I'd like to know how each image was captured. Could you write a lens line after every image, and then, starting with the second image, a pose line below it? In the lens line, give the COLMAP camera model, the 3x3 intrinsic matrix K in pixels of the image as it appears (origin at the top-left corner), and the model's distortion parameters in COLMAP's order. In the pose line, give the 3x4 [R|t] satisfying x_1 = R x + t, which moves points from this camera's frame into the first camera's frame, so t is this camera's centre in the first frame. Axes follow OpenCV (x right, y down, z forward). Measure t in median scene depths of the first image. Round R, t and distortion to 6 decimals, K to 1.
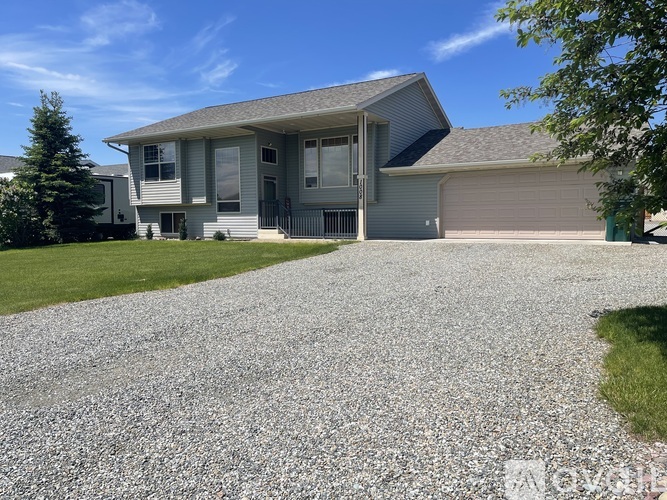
lens RADIAL K [[506.4, 0, 333.4], [0, 506.4, 249.0], [0, 0, 1]] dist [0.001528, 0.000801]
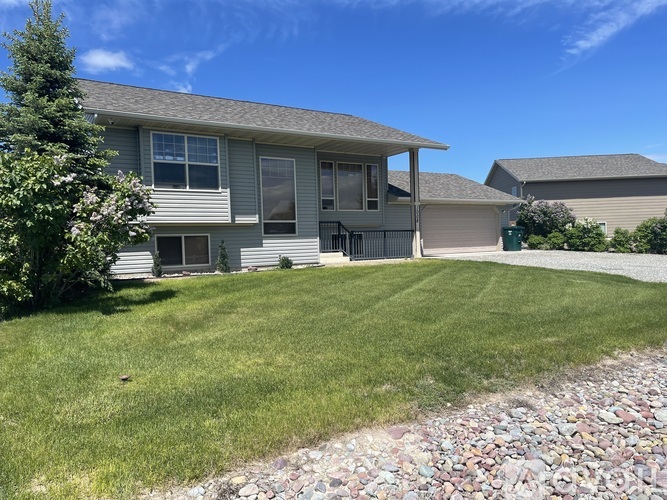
lens RADIAL K [[506.4, 0, 333.3], [0, 506.4, 250.9], [0, 0, 1]] dist [0.001528, 0.000801]
pose [[0.443630, -0.025482, 0.895848, -0.945116], [0.075906, 0.997072, -0.009227, -0.032791], [-0.892990, 0.072093, 0.444265, 0.575362]]
